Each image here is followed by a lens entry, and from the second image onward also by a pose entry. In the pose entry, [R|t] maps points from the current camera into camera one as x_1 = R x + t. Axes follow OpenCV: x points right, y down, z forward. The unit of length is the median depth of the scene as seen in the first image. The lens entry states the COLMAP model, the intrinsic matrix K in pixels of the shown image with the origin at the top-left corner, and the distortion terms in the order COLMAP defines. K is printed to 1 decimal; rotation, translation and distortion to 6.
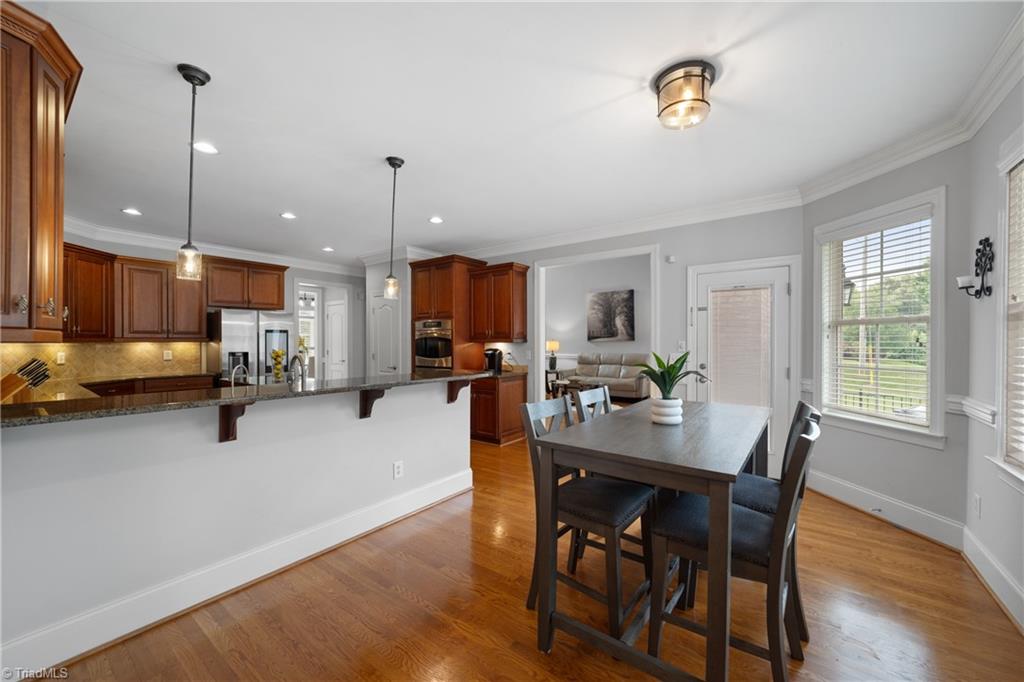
lens RADIAL K [[391.9, 0, 513.9], [0, 391.9, 339.9], [0, 0, 1]] dist [-0.009227, 0.002095]
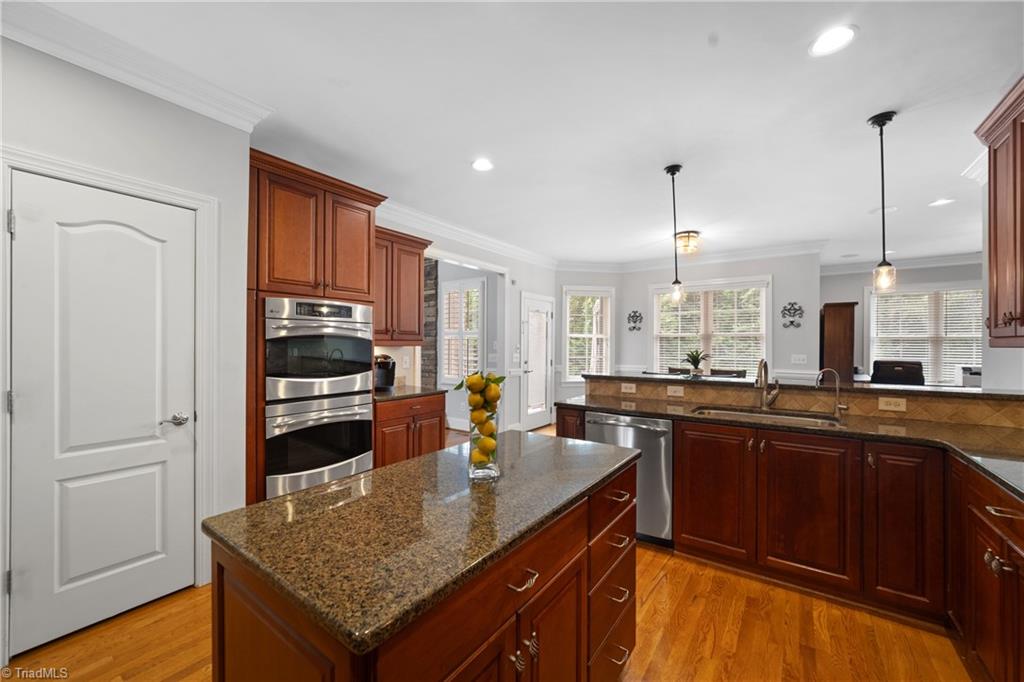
lens RADIAL K [[391.9, 0, 522.1], [0, 391.9, 347.5], [0, 0, 1]] dist [-0.009227, 0.002095]
pose [[-0.033566, -0.004370, 0.999427, -0.686986], [-0.002763, 0.999987, 0.004280, 0.005593], [-0.999433, -0.002618, -0.033578, 0.744965]]
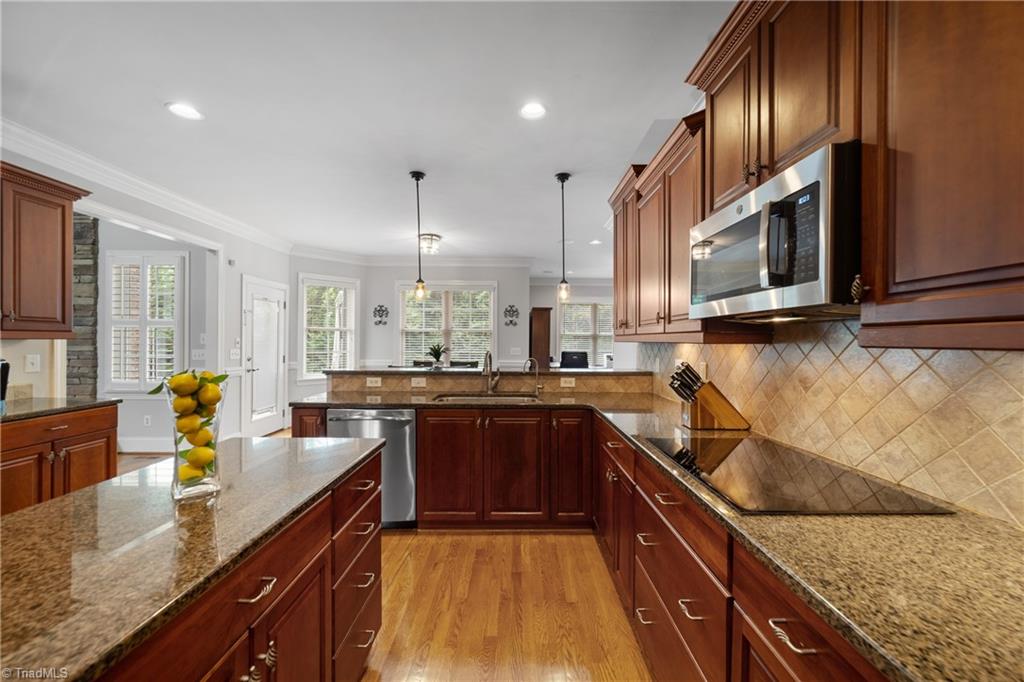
lens RADIAL K [[391.9, 0, 519.6], [0, 391.9, 343.0], [0, 0, 1]] dist [-0.009227, 0.002095]
pose [[-0.608345, -0.007079, 0.793641, -0.705850], [-0.005574, 0.999974, 0.004647, 0.005680], [-0.793653, -0.001596, -0.608368, 0.749988]]
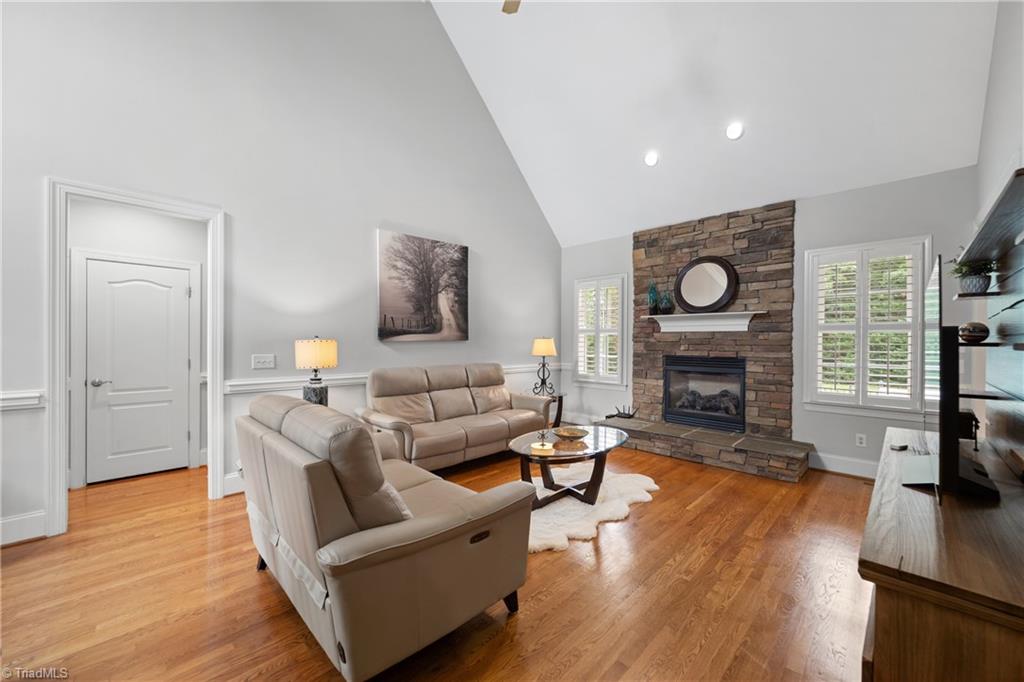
lens RADIAL K [[391.9, 0, 520.4], [0, 391.9, 342.5], [0, 0, 1]] dist [-0.009227, 0.002095]
pose [[0.150901, 0.000572, 0.988549, -0.368760], [-0.011509, 0.999933, 0.001178, 0.005239], [-0.988482, -0.011555, 0.150898, 1.385544]]
